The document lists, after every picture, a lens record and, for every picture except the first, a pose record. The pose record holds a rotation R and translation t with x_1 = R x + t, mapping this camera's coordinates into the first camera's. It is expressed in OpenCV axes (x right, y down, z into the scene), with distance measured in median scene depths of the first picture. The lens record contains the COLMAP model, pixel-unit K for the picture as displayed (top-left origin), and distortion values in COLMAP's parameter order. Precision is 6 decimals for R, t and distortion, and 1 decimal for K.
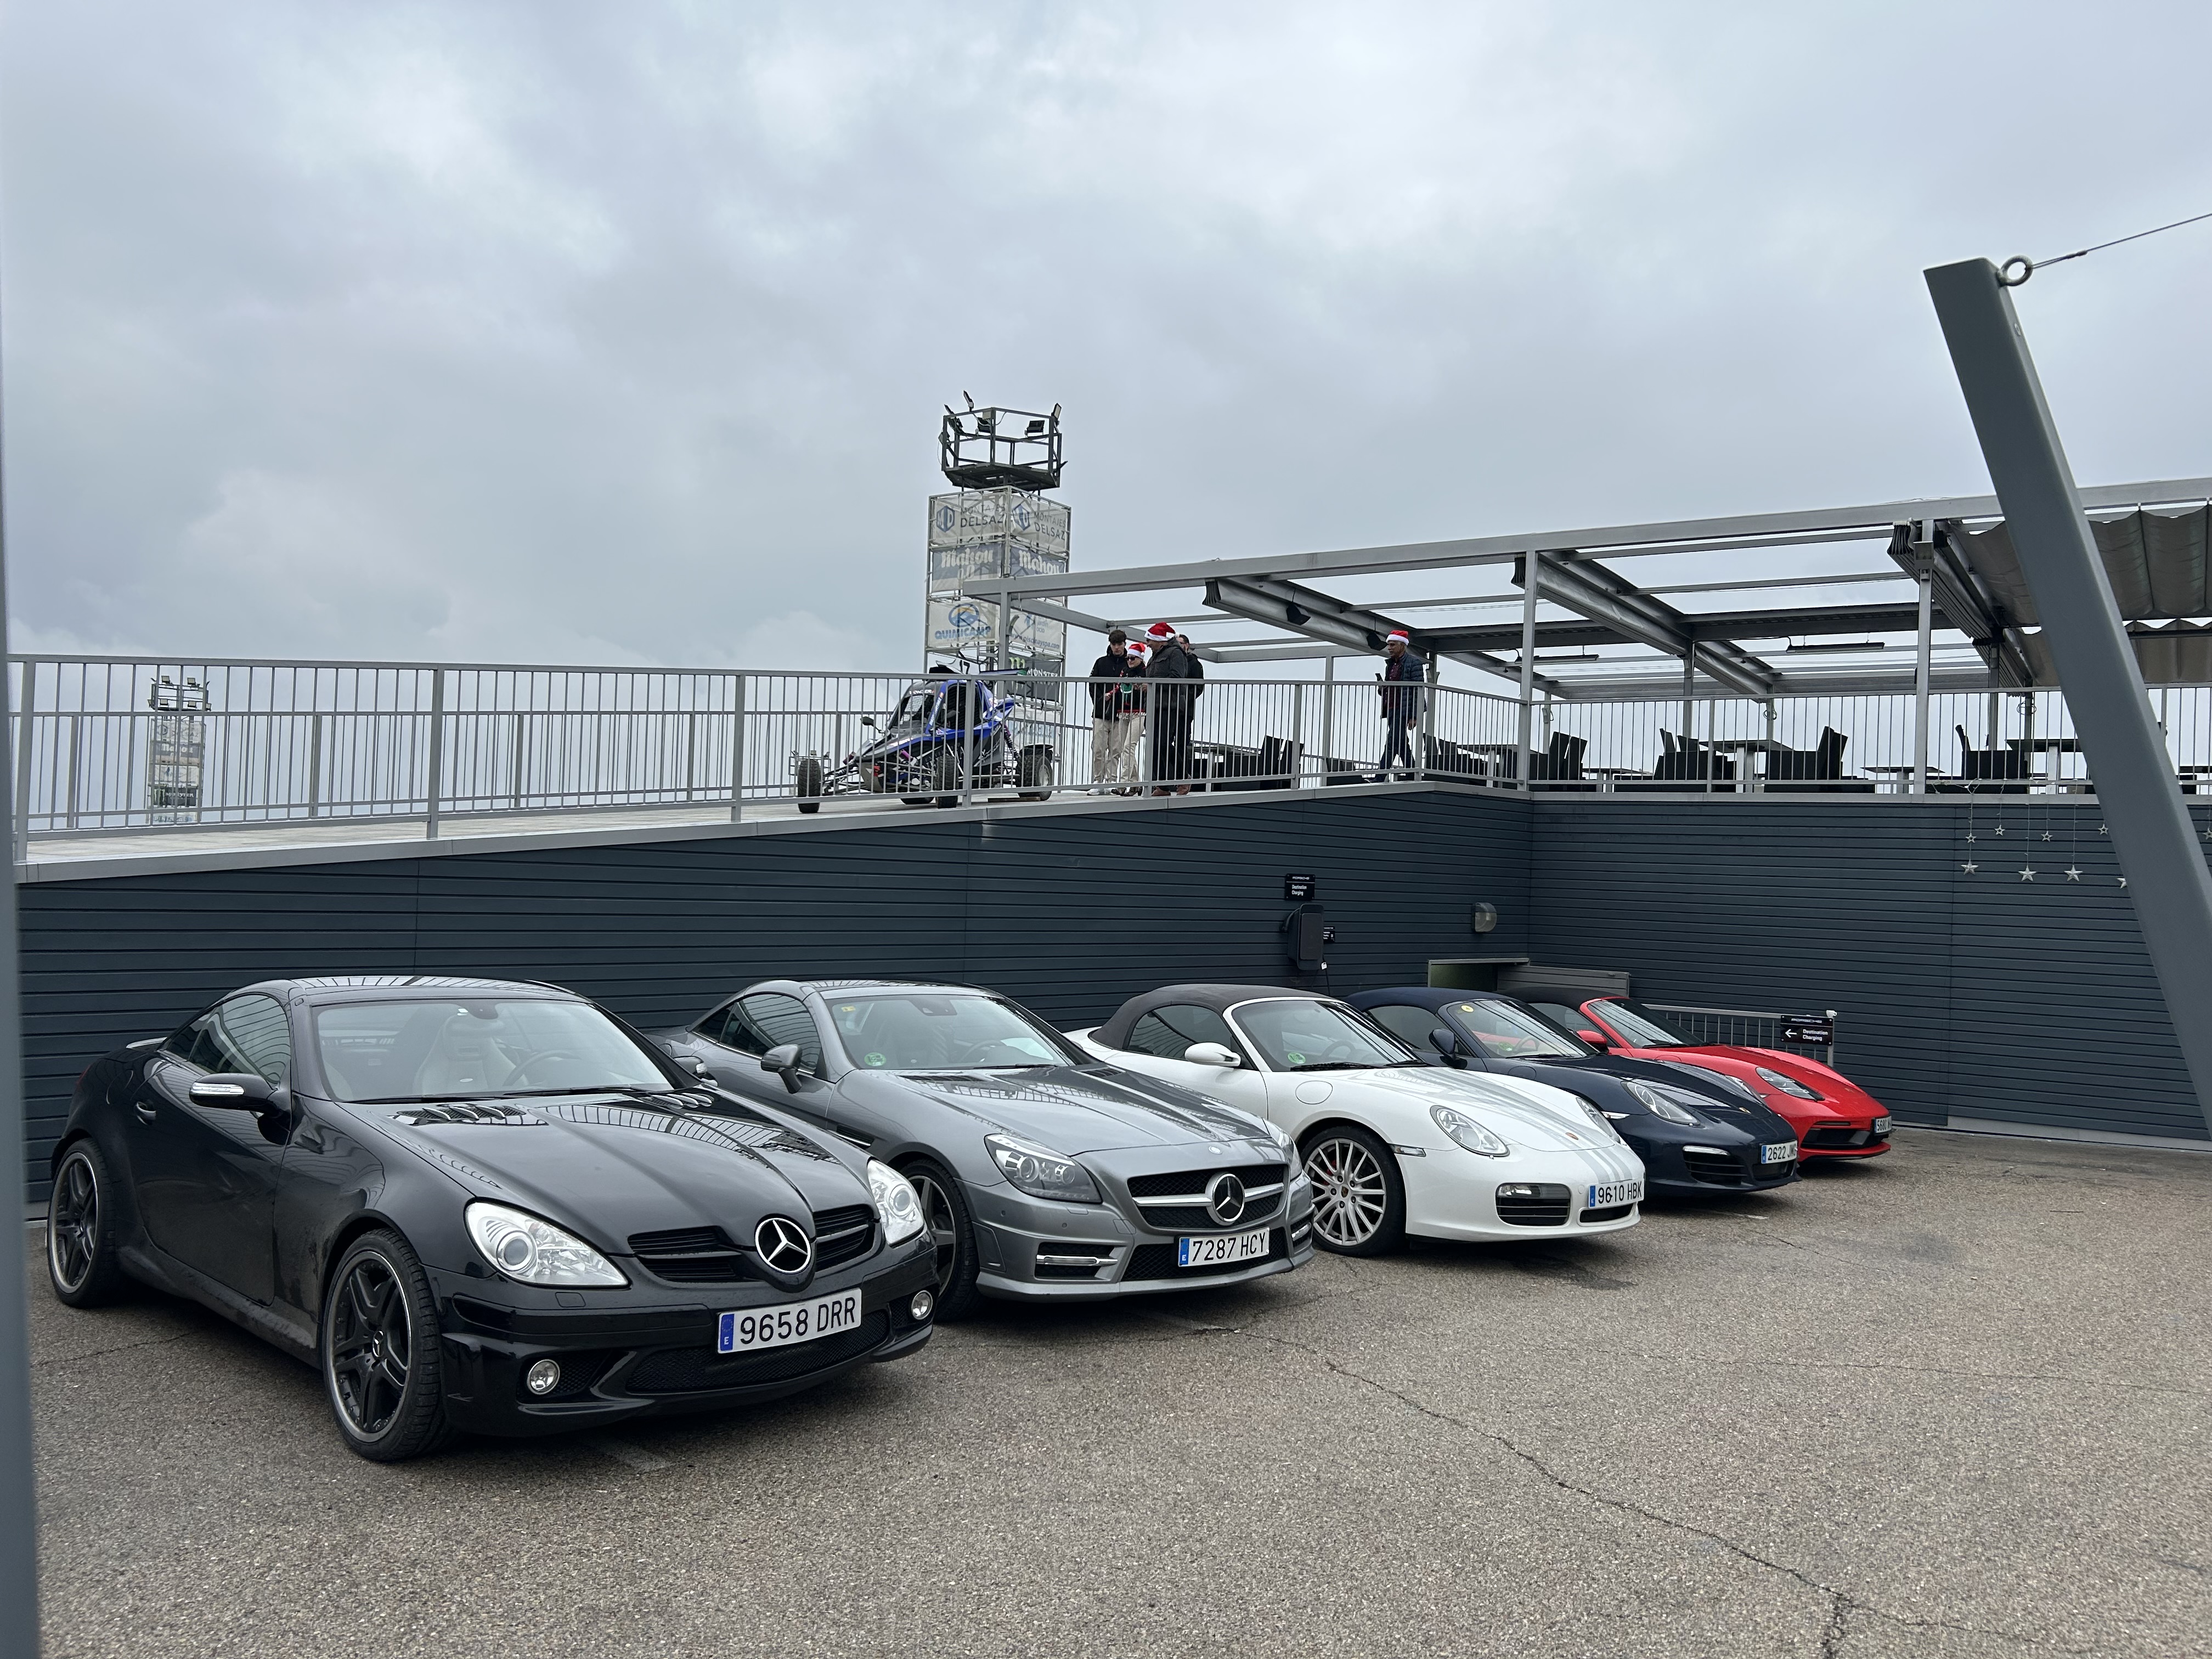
lens RADIAL K [[1736.8, 0, 1106.0], [0, 1736.8, 829.5], [0, 0, 1]] dist [0.070745, -0.001741]
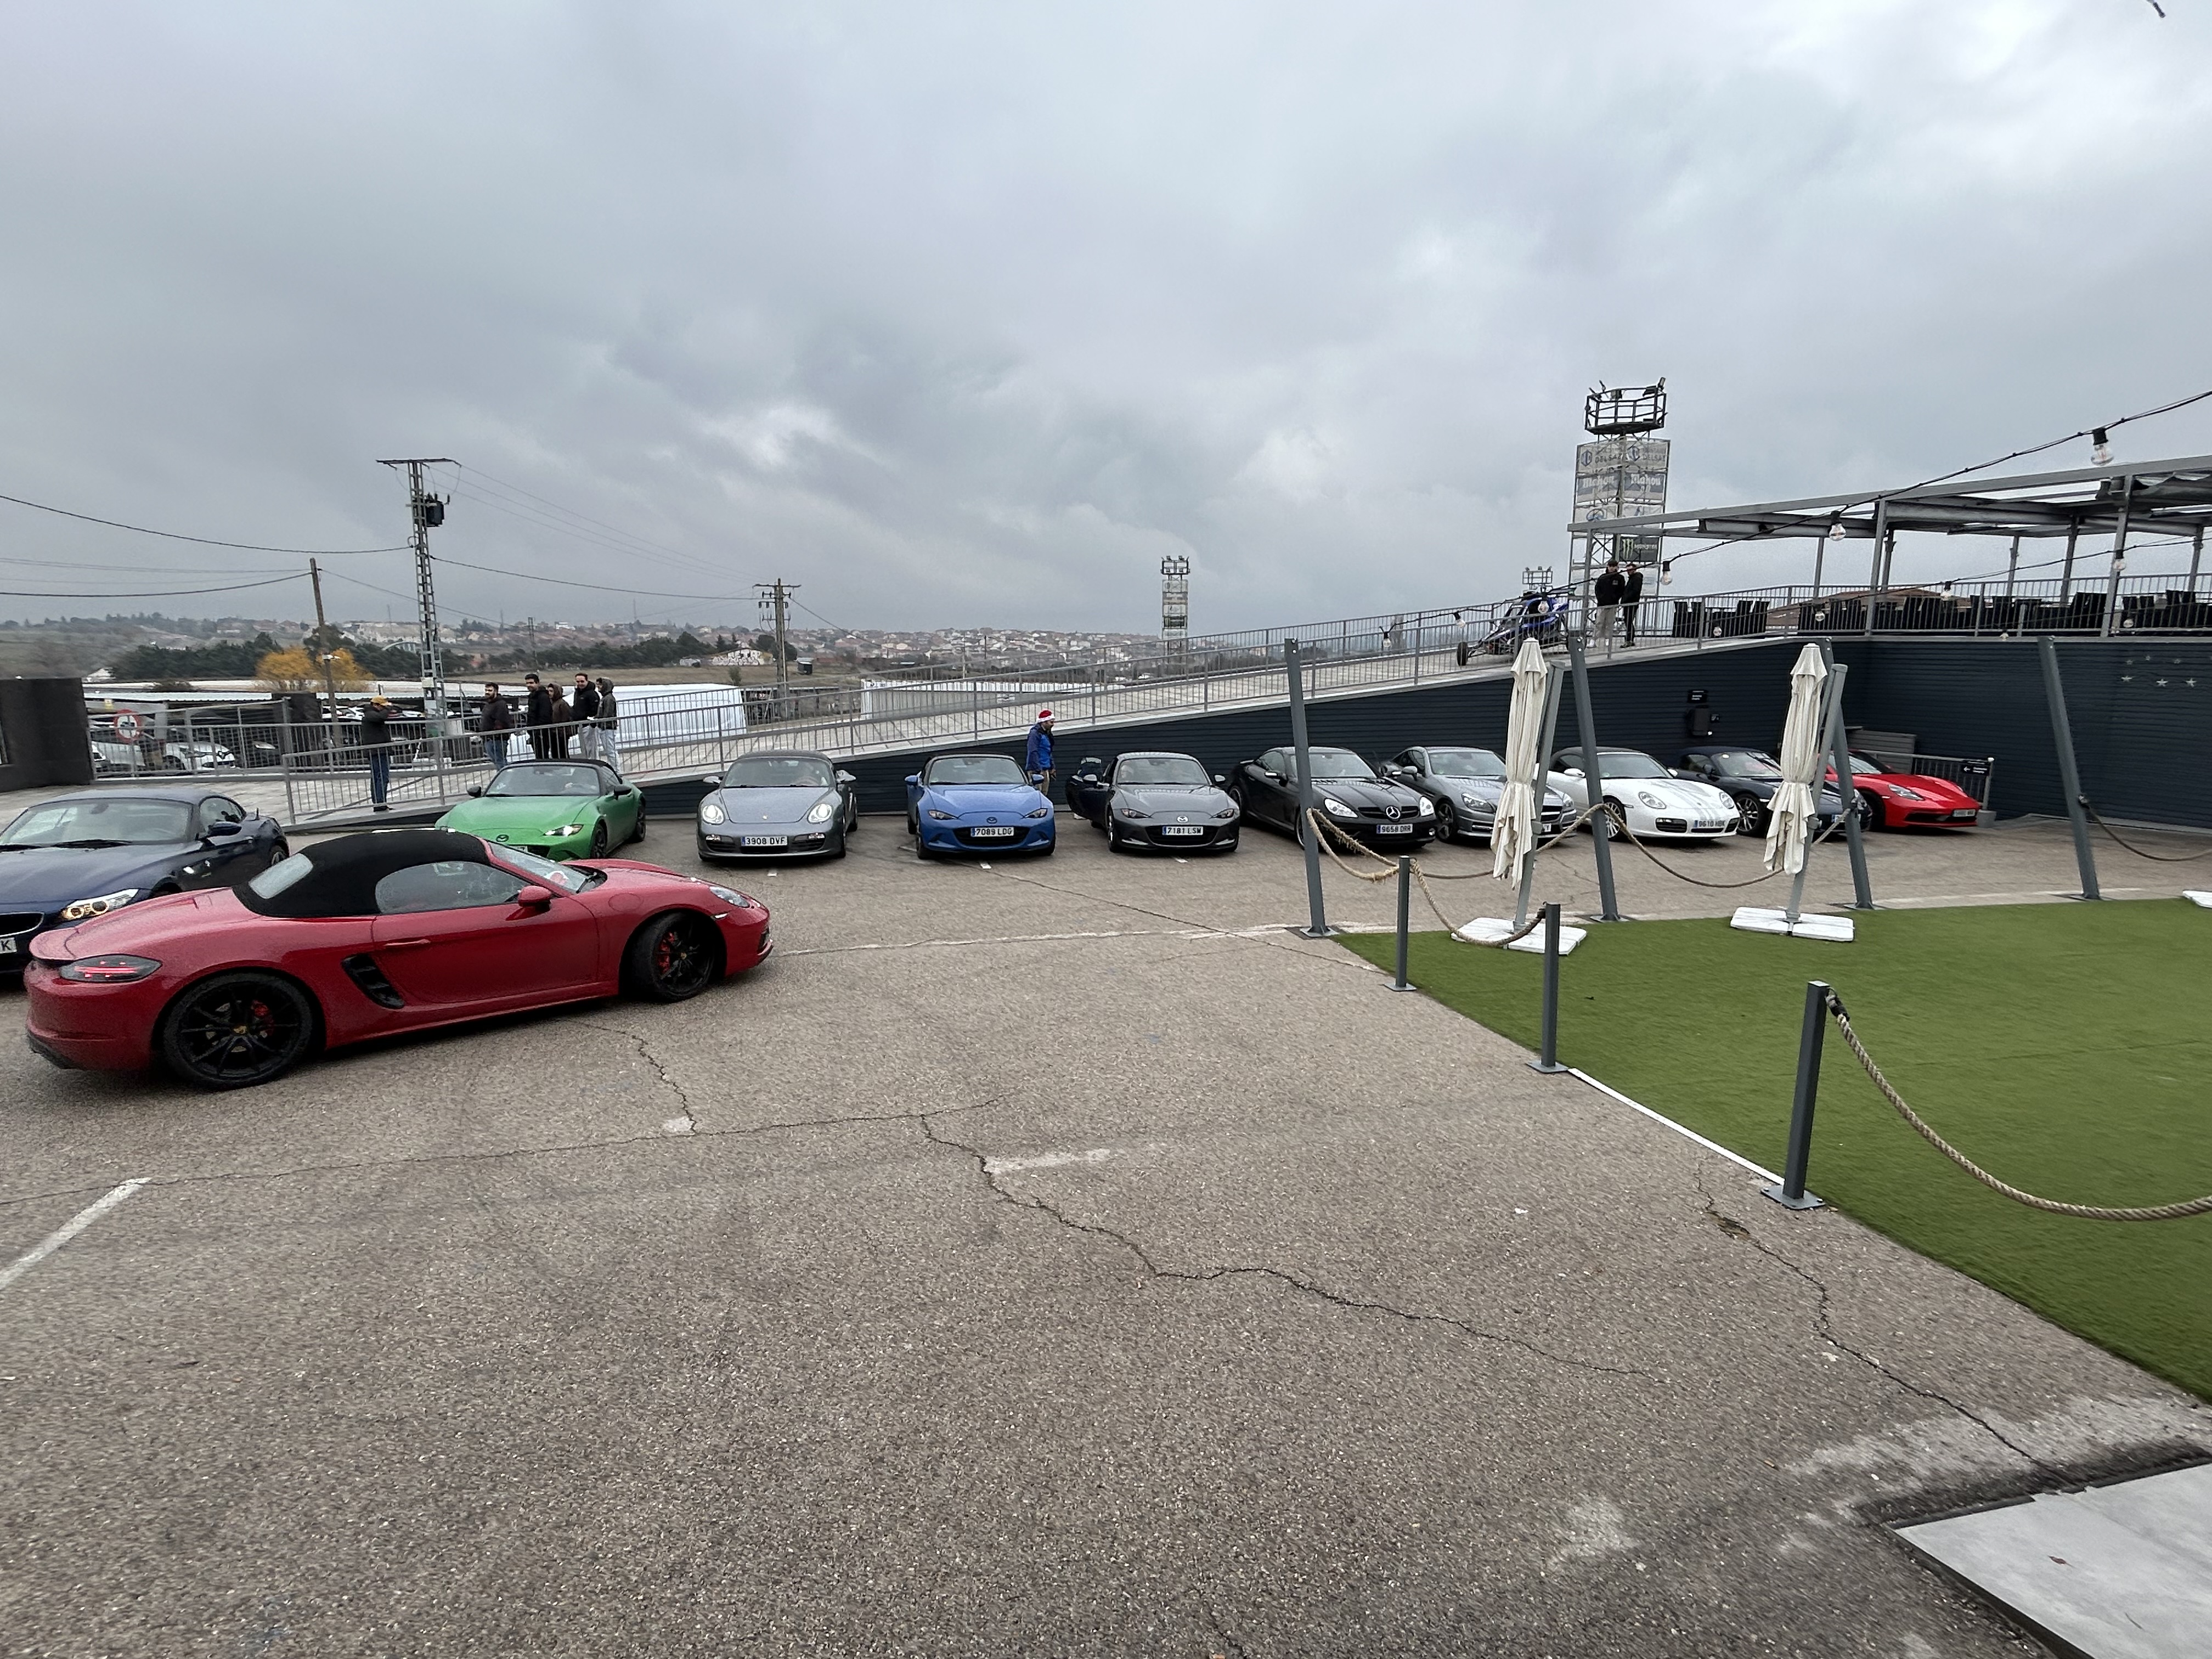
lens RADIAL K [[1052.4, 0, 1106.0], [0, 1052.4, 829.5], [0, 0, 1]] dist [-0.002979, -0.000458]
pose [[0.852636, 0.053396, -0.519769, 0.311486], [0.045628, 0.983355, 0.175870, -0.118077], [0.520509, -0.173669, 0.836008, -0.861900]]
